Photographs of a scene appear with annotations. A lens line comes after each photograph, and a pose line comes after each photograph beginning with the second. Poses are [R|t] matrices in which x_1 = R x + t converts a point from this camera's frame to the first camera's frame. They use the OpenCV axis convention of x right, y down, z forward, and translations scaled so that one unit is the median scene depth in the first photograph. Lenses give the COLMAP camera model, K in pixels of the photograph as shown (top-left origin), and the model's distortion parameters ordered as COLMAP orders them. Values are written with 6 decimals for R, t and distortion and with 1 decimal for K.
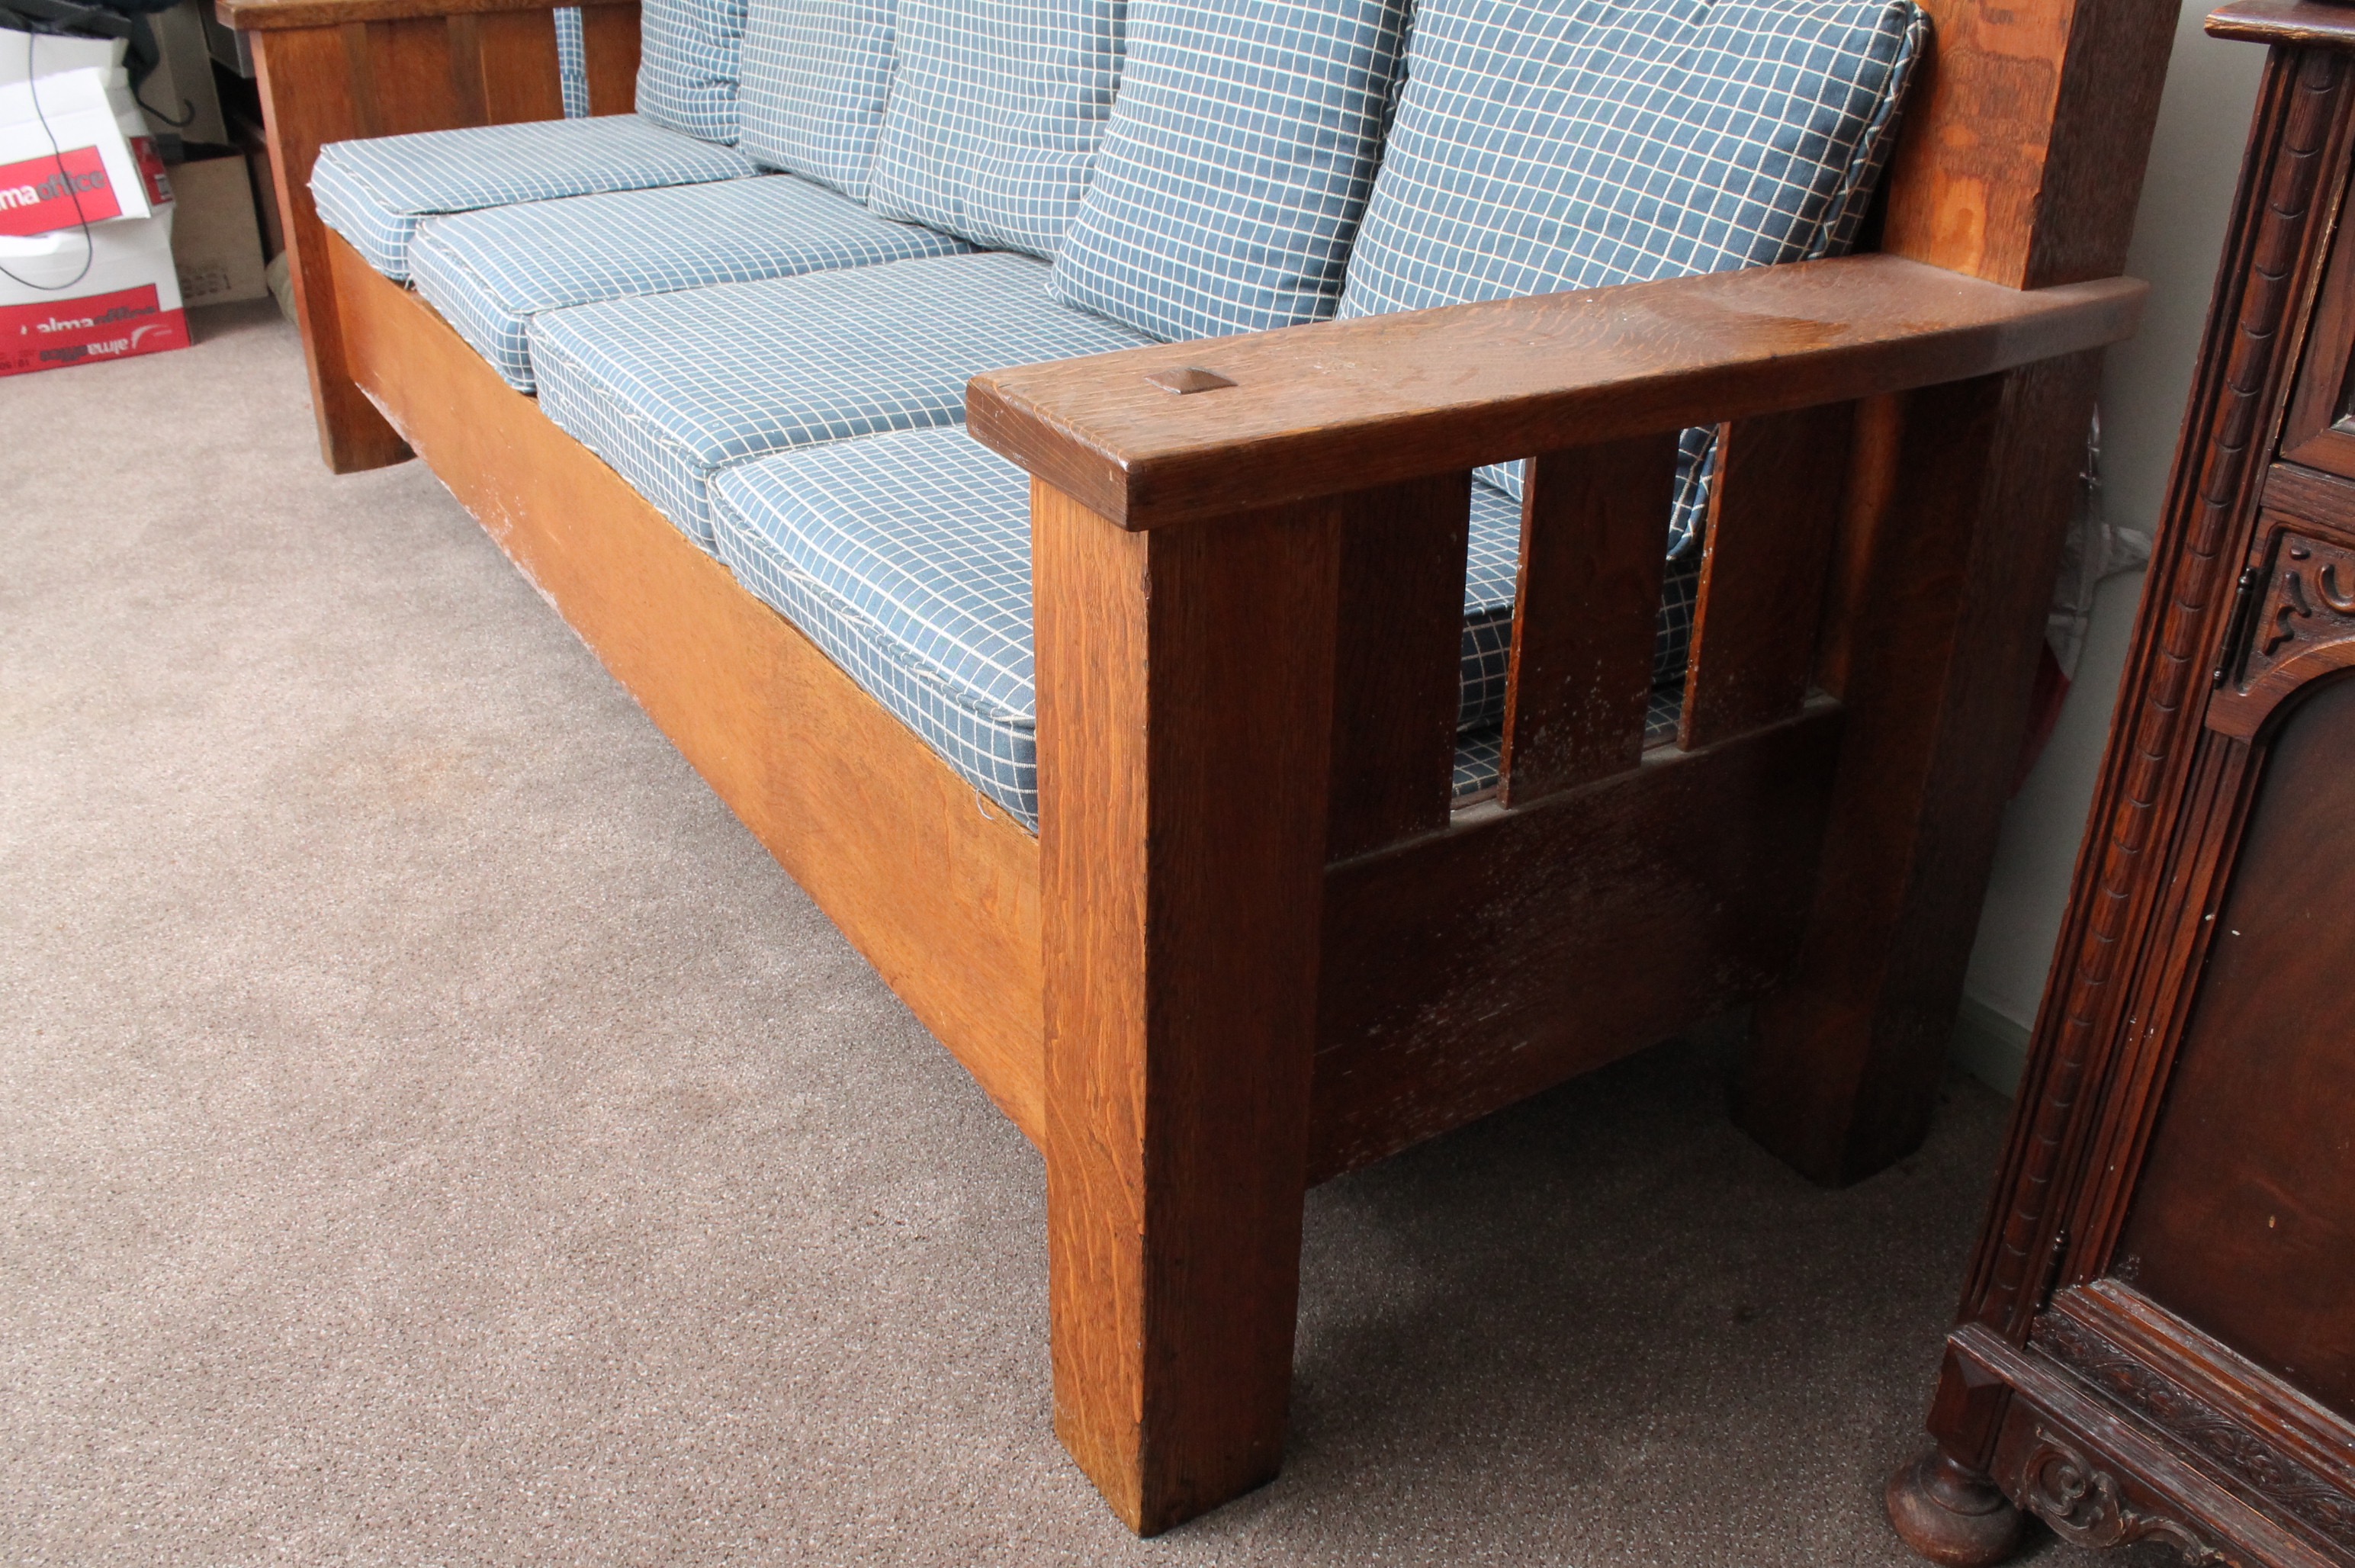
lens RADIAL K [[1960.3, 0, 1159.7], [0, 1960.3, 799.6], [0, 0, 1]] dist [-0.166716, 0.124911]
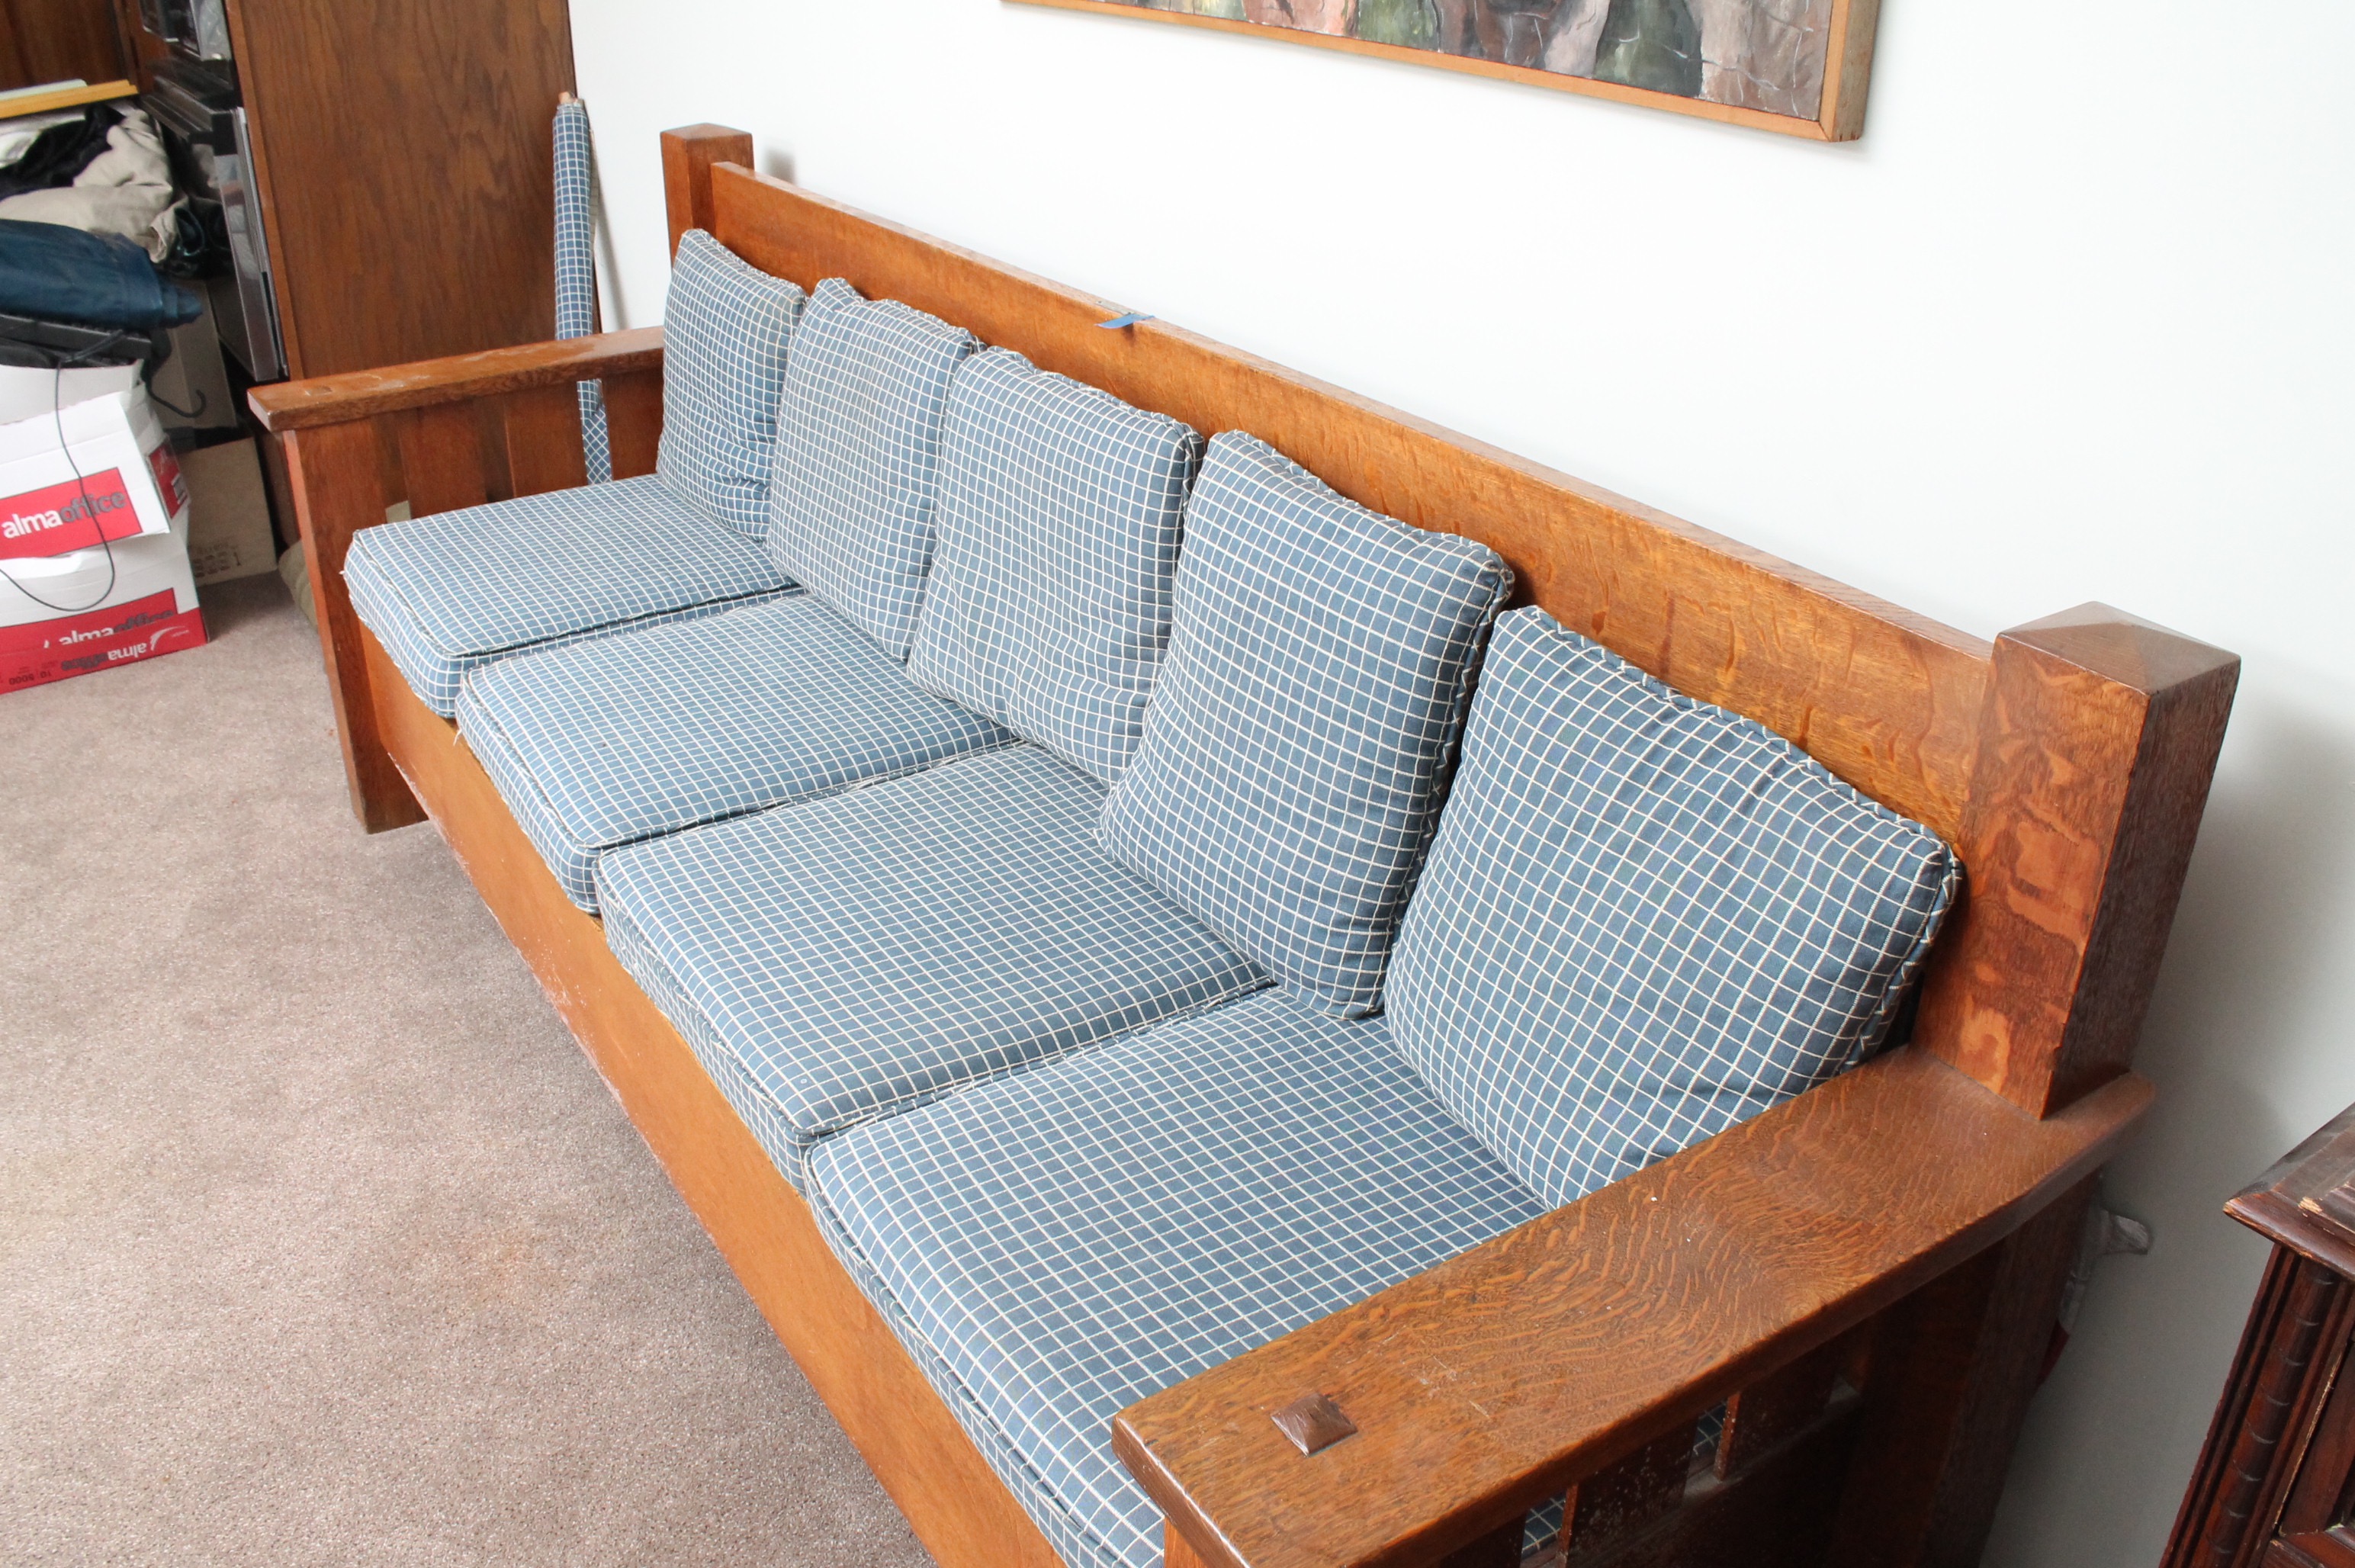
lens RADIAL K [[1960.3, 0, 1164.4], [0, 1960.3, 791.9], [0, 0, 1]] dist [-0.166716, 0.124911]
pose [[0.999716, -0.009380, 0.021925, -0.043816], [0.009700, 0.999847, -0.014528, -0.267427], [-0.021785, 0.014737, 0.999654, -0.053776]]
